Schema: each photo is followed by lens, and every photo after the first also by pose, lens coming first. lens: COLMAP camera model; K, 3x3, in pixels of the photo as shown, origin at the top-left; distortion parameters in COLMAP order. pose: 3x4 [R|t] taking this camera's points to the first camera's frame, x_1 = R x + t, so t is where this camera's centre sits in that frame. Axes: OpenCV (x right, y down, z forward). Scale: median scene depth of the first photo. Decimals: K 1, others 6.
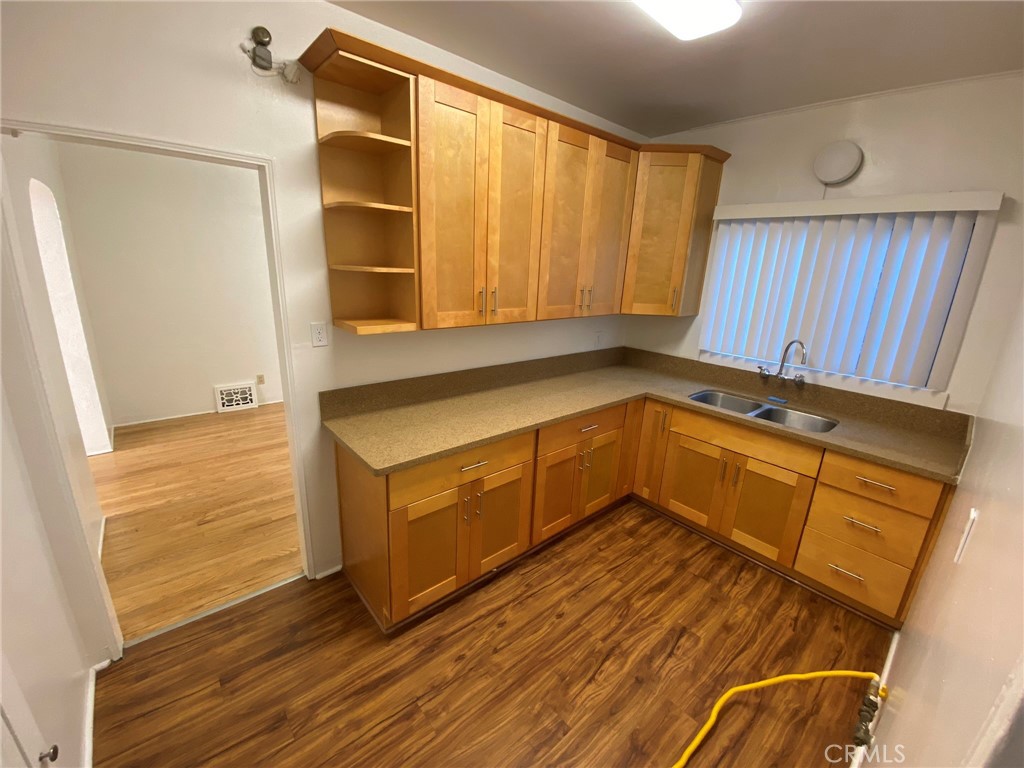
lens RADIAL K [[417.8, 0, 508.2], [0, 417.8, 387.4], [0, 0, 1]] dist [0.053695, -0.033375]
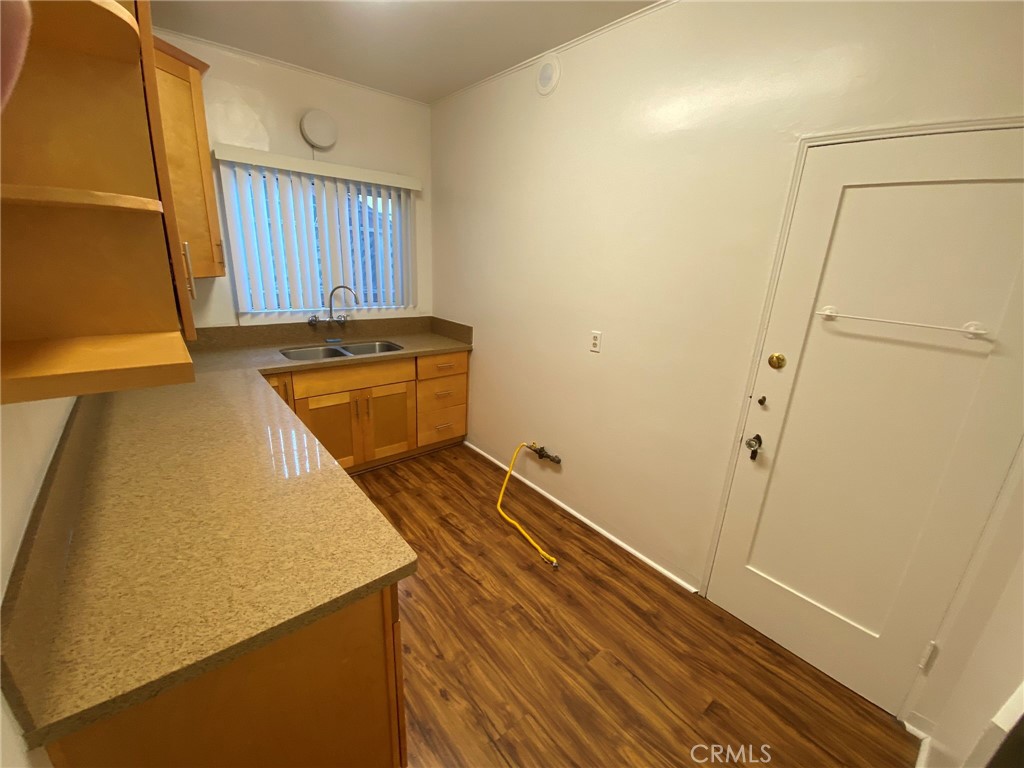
lens RADIAL K [[417.8, 0, 508.2], [0, 417.8, 387.4], [0, 0, 1]] dist [0.053695, -0.033375]
pose [[0.026520, -0.347871, 0.937167, -0.675685], [0.237417, 0.912865, 0.332131, -0.175018], [-0.971046, 0.213692, 0.106800, 0.631925]]
